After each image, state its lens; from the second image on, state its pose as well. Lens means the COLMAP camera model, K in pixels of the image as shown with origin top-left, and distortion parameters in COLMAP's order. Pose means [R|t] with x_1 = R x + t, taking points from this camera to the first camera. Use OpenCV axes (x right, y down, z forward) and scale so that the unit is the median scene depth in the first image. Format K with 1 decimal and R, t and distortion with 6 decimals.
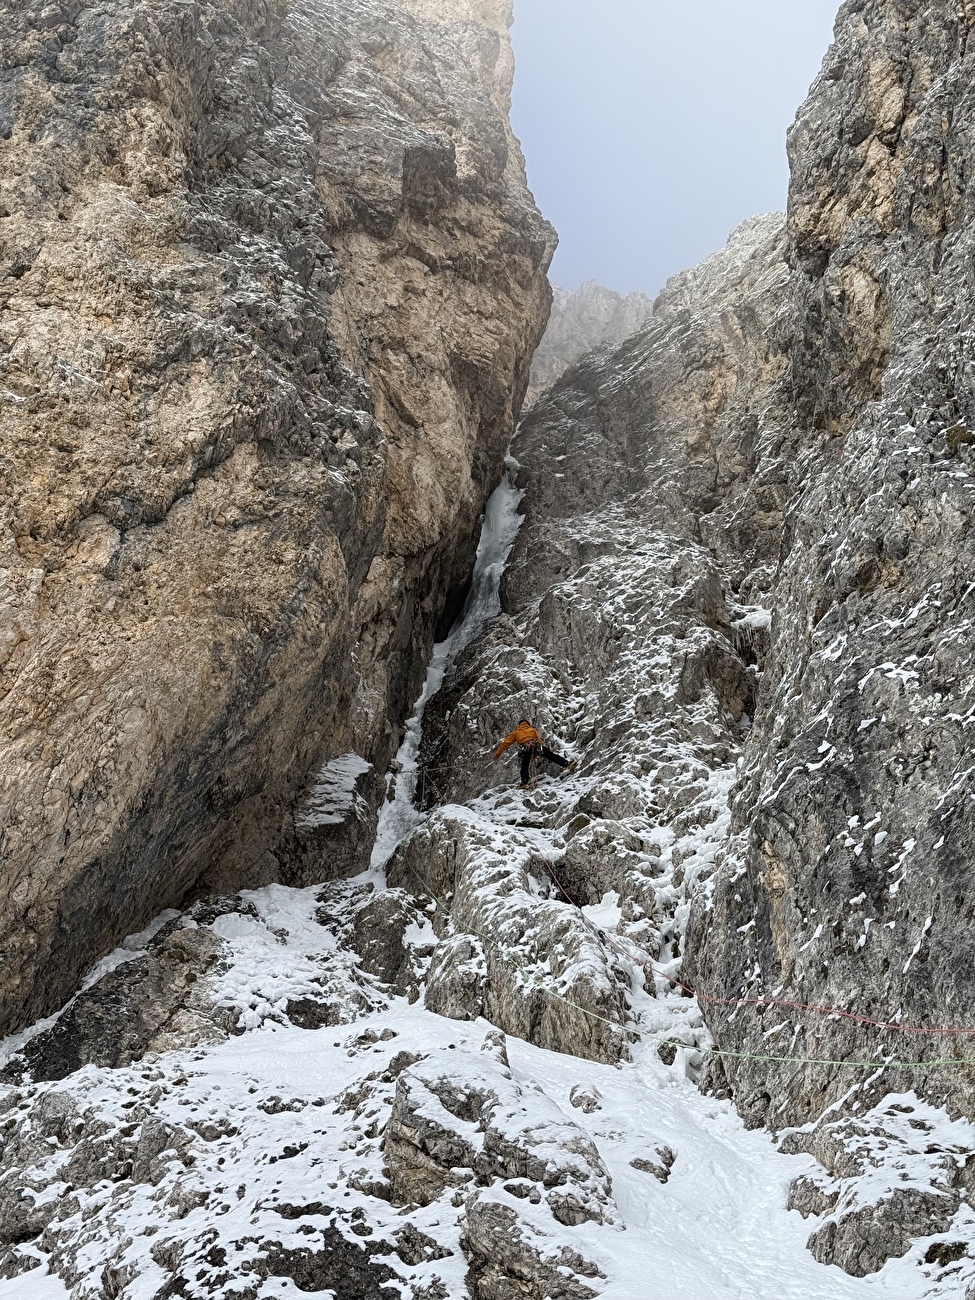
lens RADIAL K [[1848.9, 0, 487.5], [0, 1848.9, 650.0], [0, 0, 1]] dist [0.032514, 0.057660]
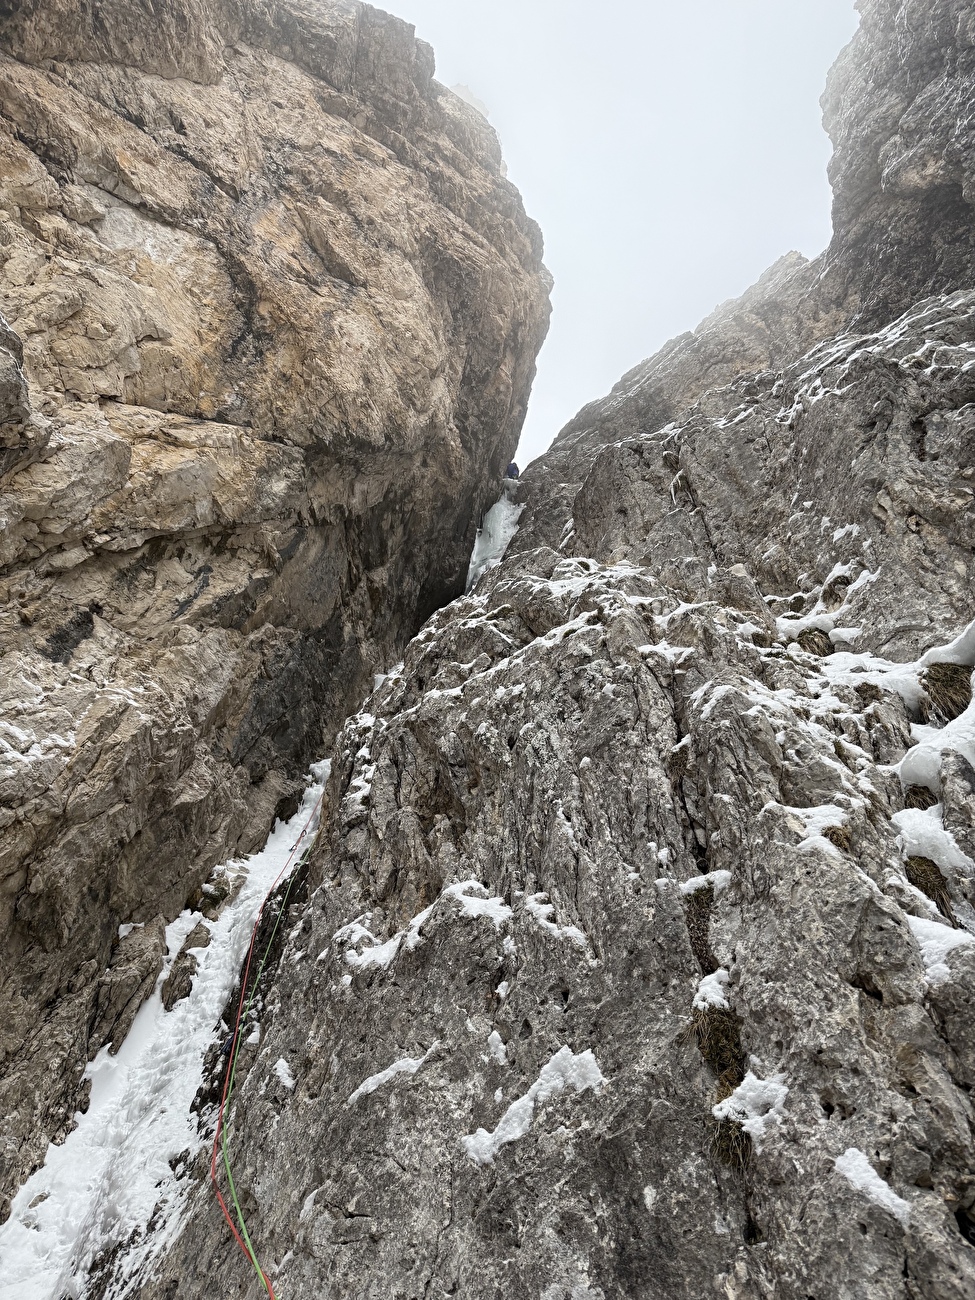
lens RADIAL K [[940.6, 0, 487.5], [0, 940.6, 650.0], [0, 0, 1]] dist [-0.001512, -0.000631]
pose [[0.999746, -0.017043, -0.014776, 0.008515], [0.015825, 0.996754, -0.078937, 0.025757], [0.016073, 0.078683, 0.996770, 0.689874]]
